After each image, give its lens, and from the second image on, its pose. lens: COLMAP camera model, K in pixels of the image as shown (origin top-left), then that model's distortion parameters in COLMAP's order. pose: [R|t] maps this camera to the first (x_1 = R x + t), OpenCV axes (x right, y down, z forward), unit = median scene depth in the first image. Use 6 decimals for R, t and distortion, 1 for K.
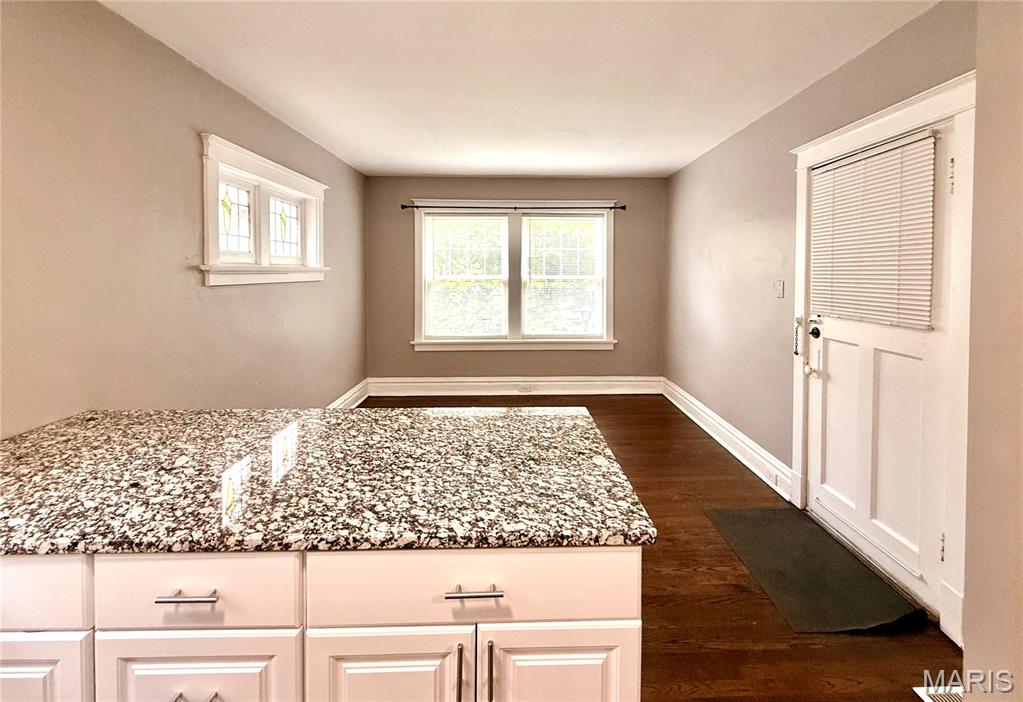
lens RADIAL K [[419.3, 0, 531.0], [0, 419.3, 288.3], [0, 0, 1]] dist [0.001120, 0.000002]
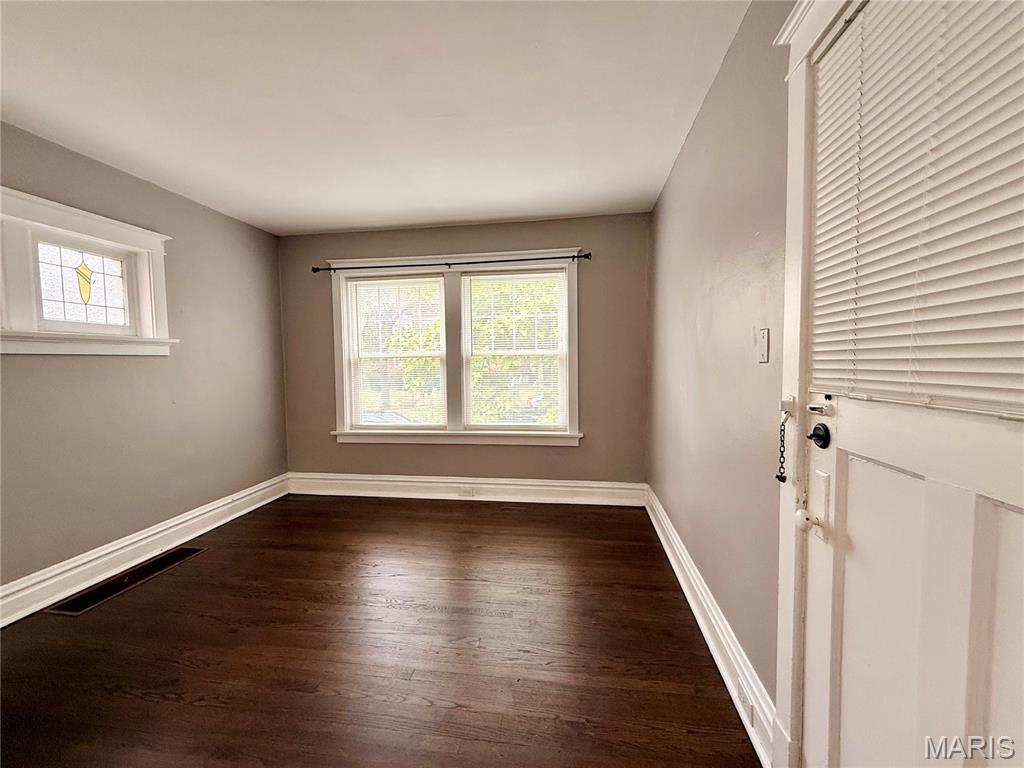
lens RADIAL K [[411.3, 0, 509.7], [0, 411.3, 386.8], [0, 0, 1]] dist [-0.000099, 0.000146]
pose [[0.984612, -0.004114, -0.174704, 0.289096], [0.008595, 0.999653, 0.024898, 0.027611], [0.174541, -0.026017, 0.984306, 0.349503]]
